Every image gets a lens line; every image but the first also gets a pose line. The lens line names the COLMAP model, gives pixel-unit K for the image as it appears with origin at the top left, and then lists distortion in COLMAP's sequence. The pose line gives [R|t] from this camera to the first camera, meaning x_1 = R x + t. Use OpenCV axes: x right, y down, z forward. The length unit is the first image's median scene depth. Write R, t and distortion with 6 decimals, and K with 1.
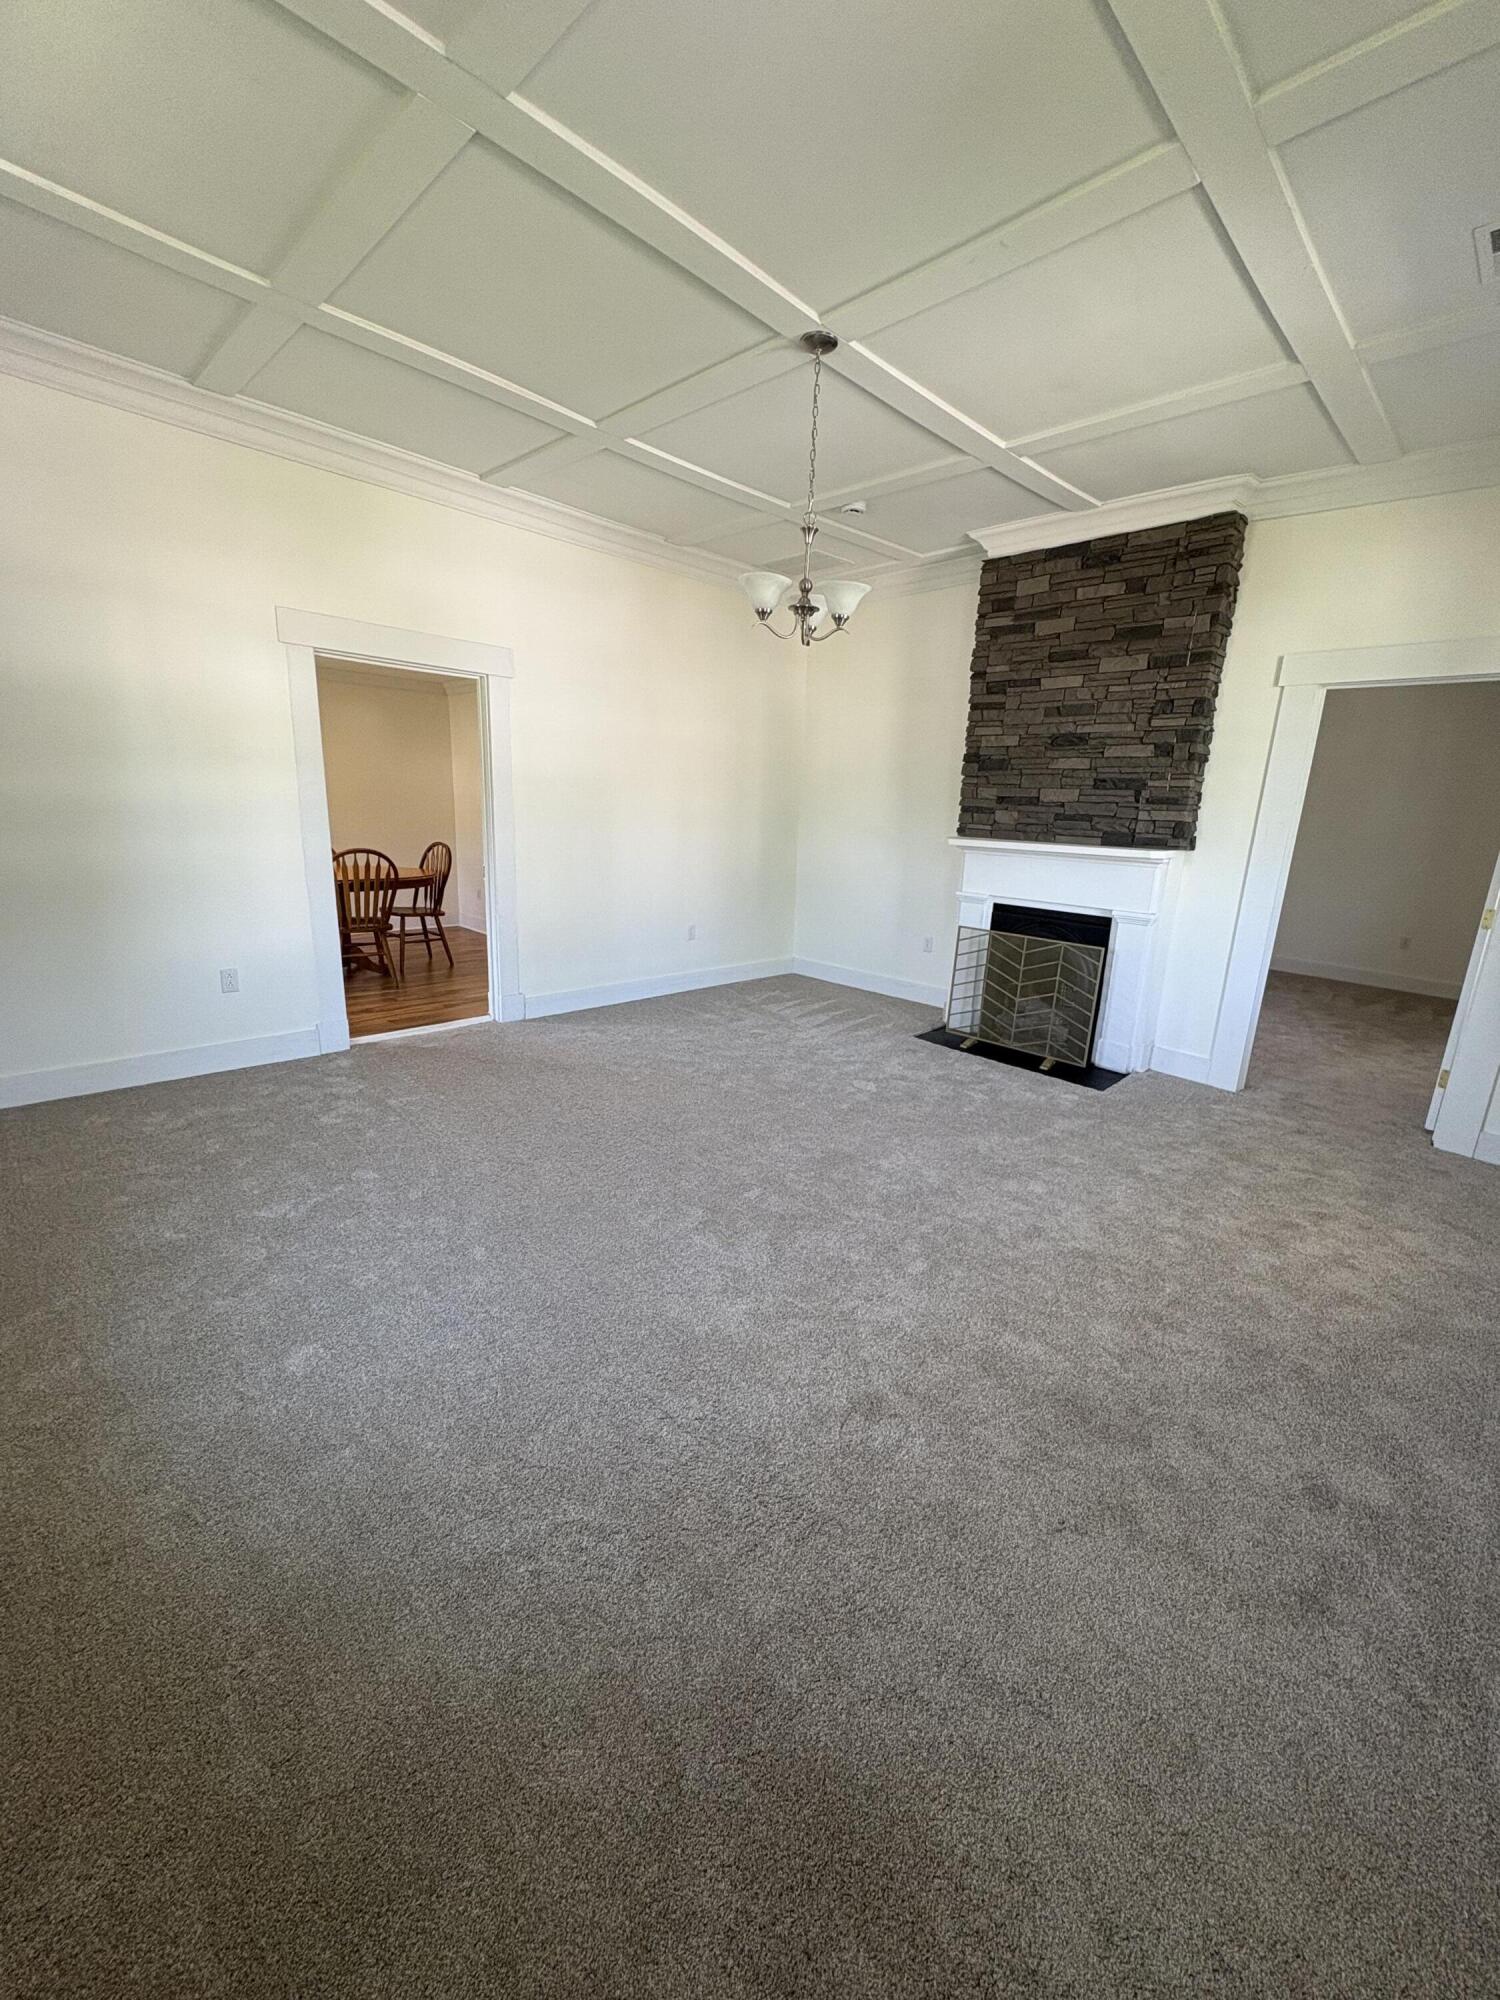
lens RADIAL K [[796.5, 0, 752.6], [0, 796.5, 997.4], [0, 0, 1]] dist [0.001026, -0.000277]
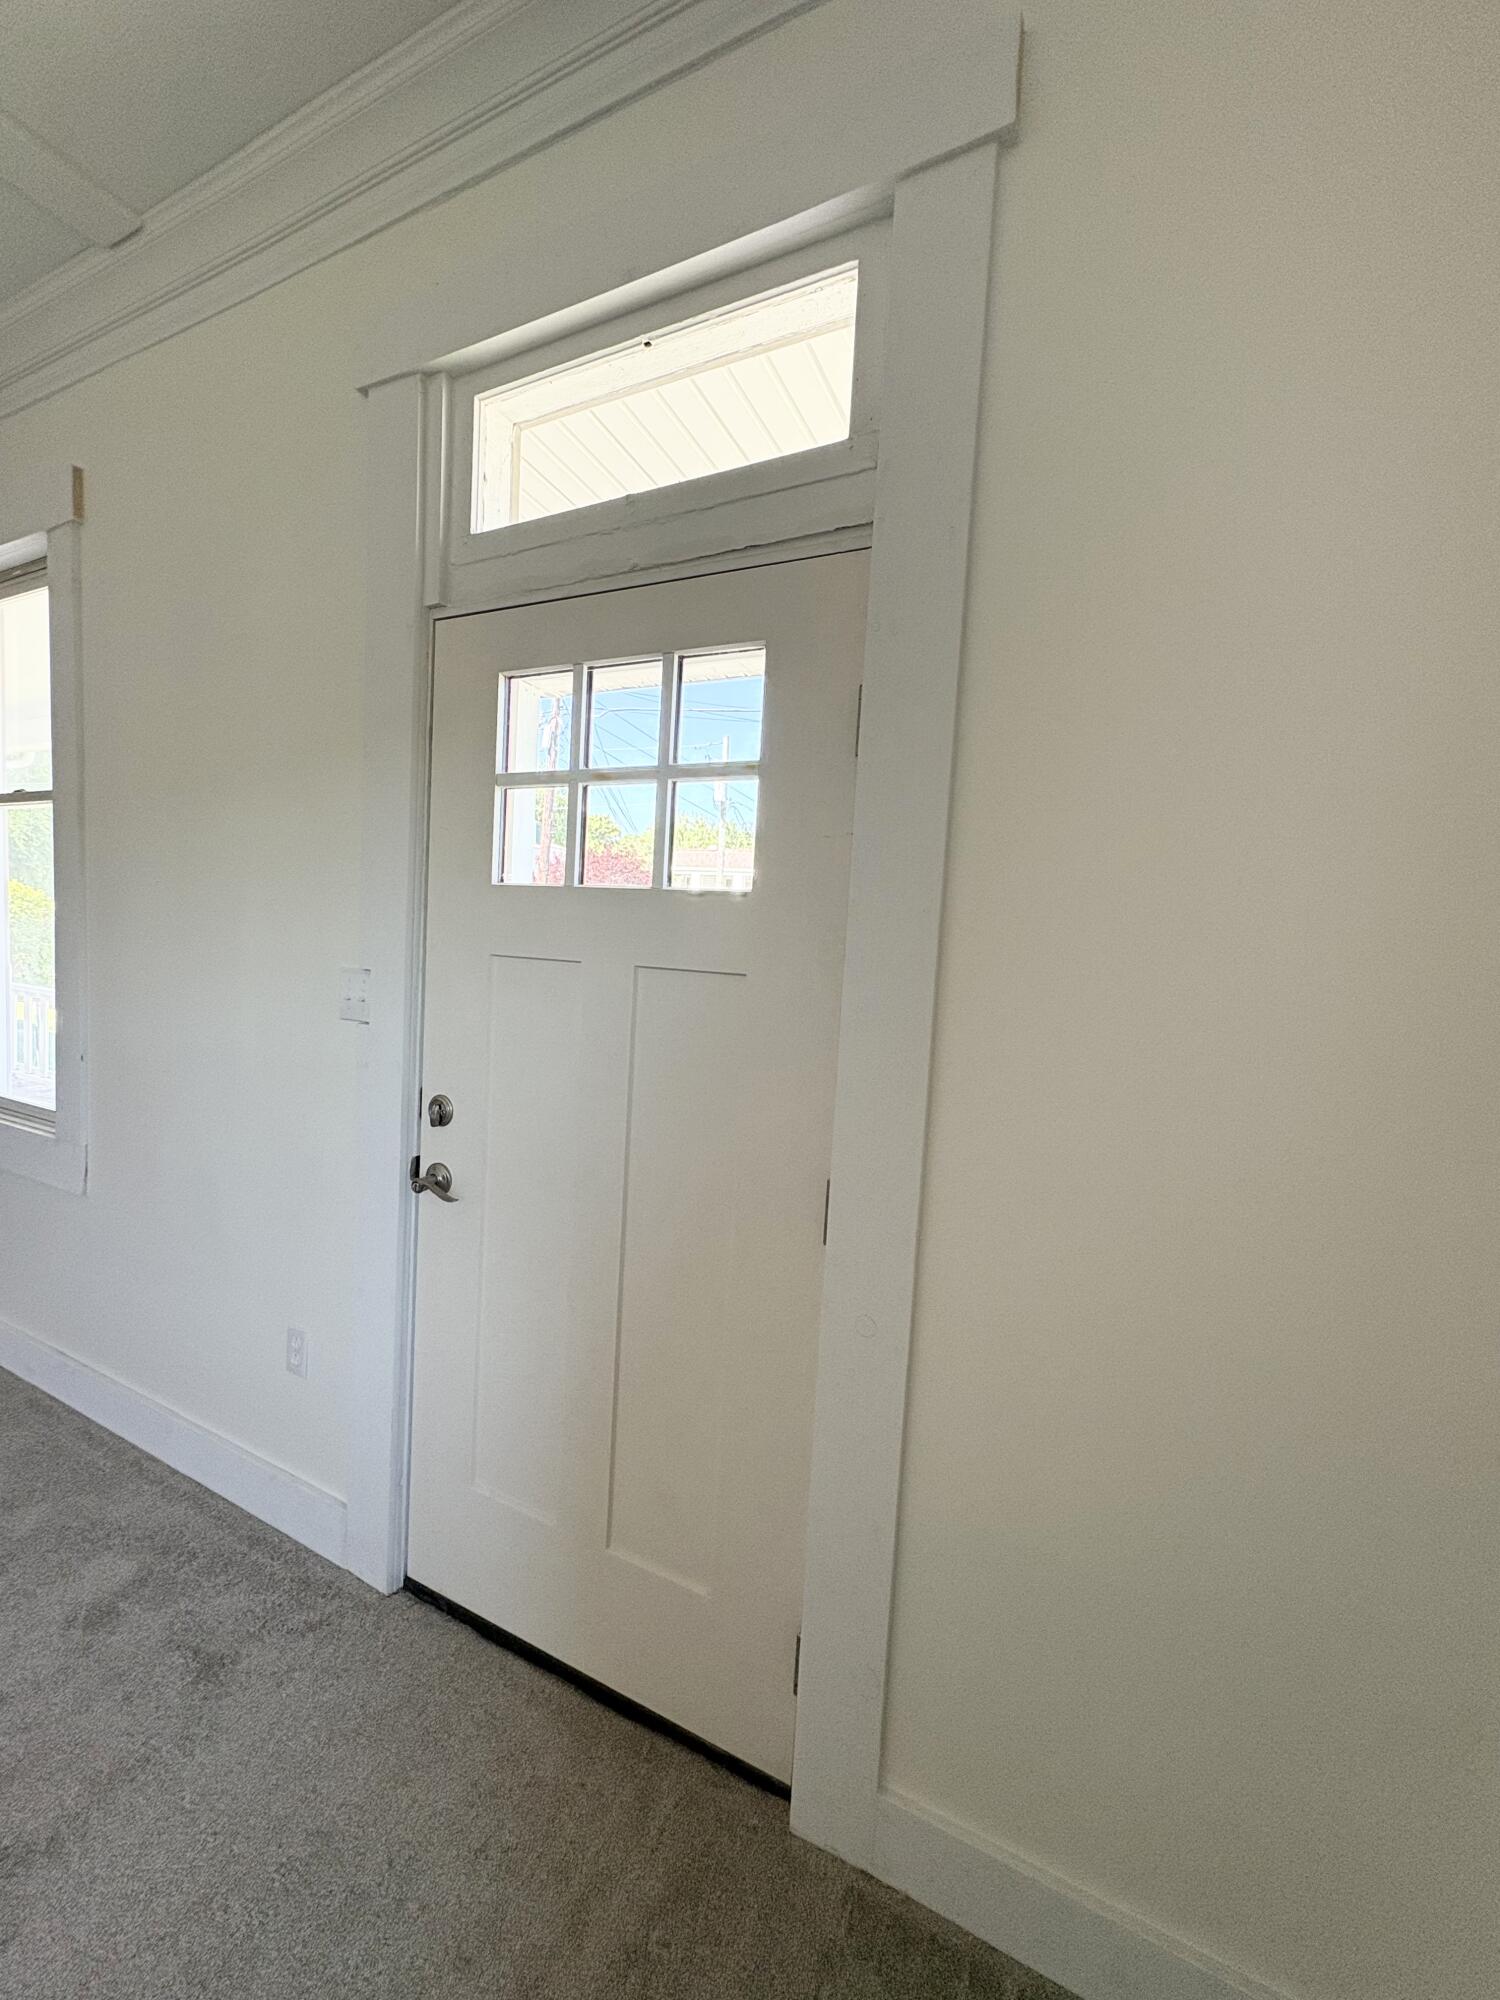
lens RADIAL K [[796.5, 0, 748.3], [0, 796.5, 989.8], [0, 0, 1]] dist [0.001026, -0.000277]
pose [[-0.318304, -0.111660, 0.941390, -0.125765], [0.156155, 0.973298, 0.168244, -0.048977], [-0.935039, 0.200555, -0.292369, 0.165393]]
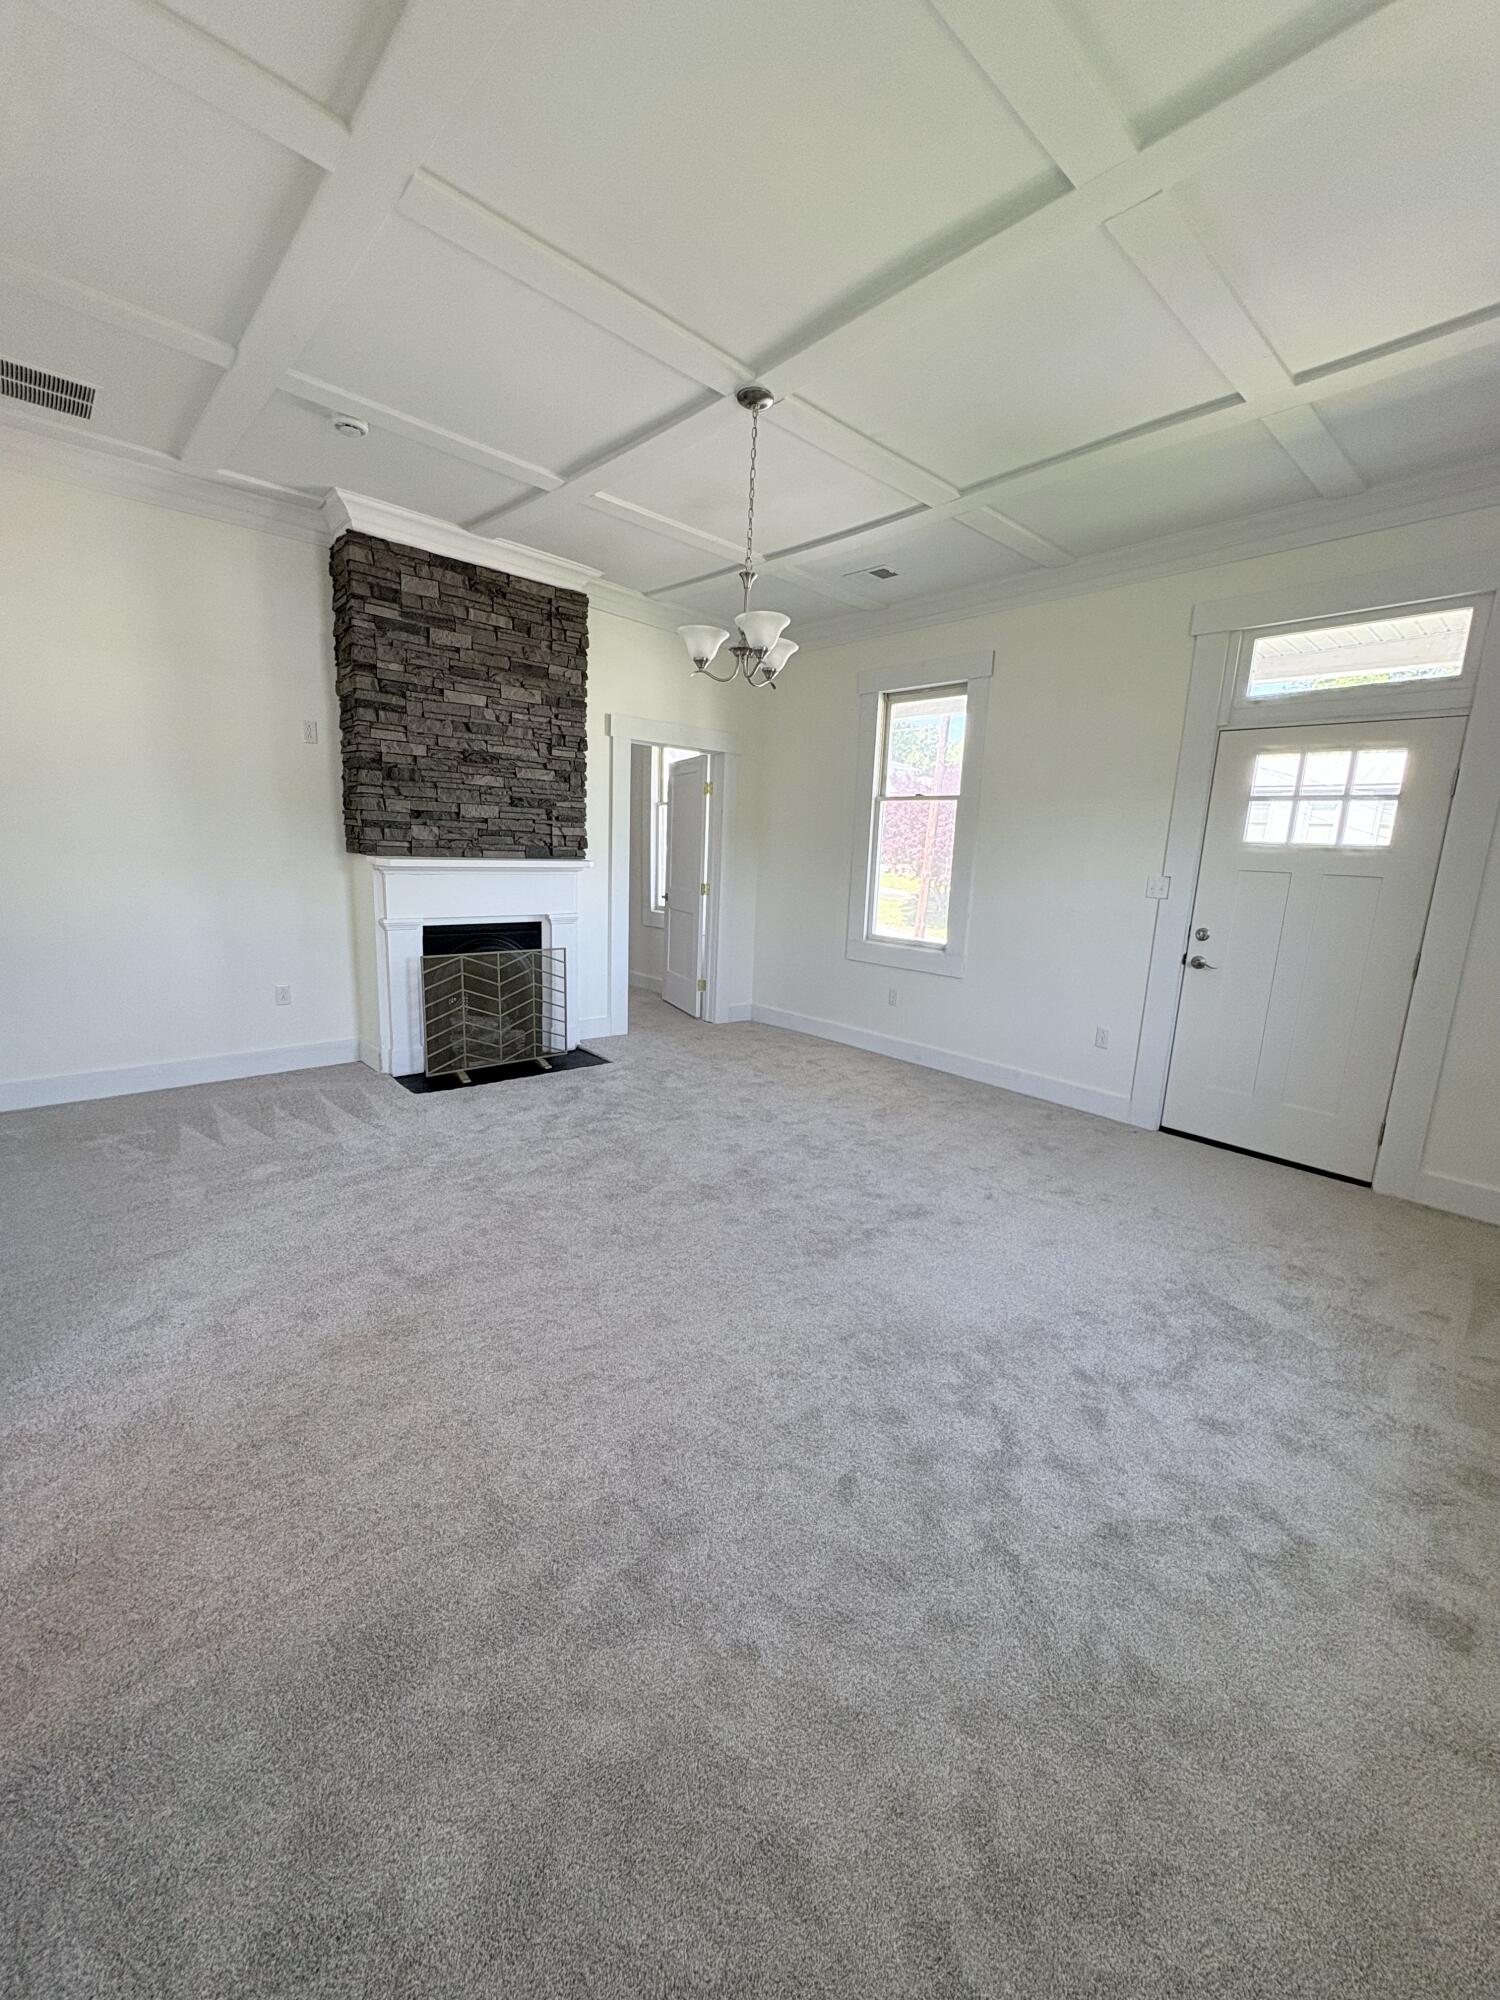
lens RADIAL K [[796.5, 0, 752.4], [0, 796.5, 998.4], [0, 0, 1]] dist [0.001026, -0.000277]
pose [[0.047694, -0.228461, 0.972384, -0.677141], [0.198332, 0.956275, 0.214948, -0.185365], [-0.978974, 0.182603, 0.090920, 0.648006]]
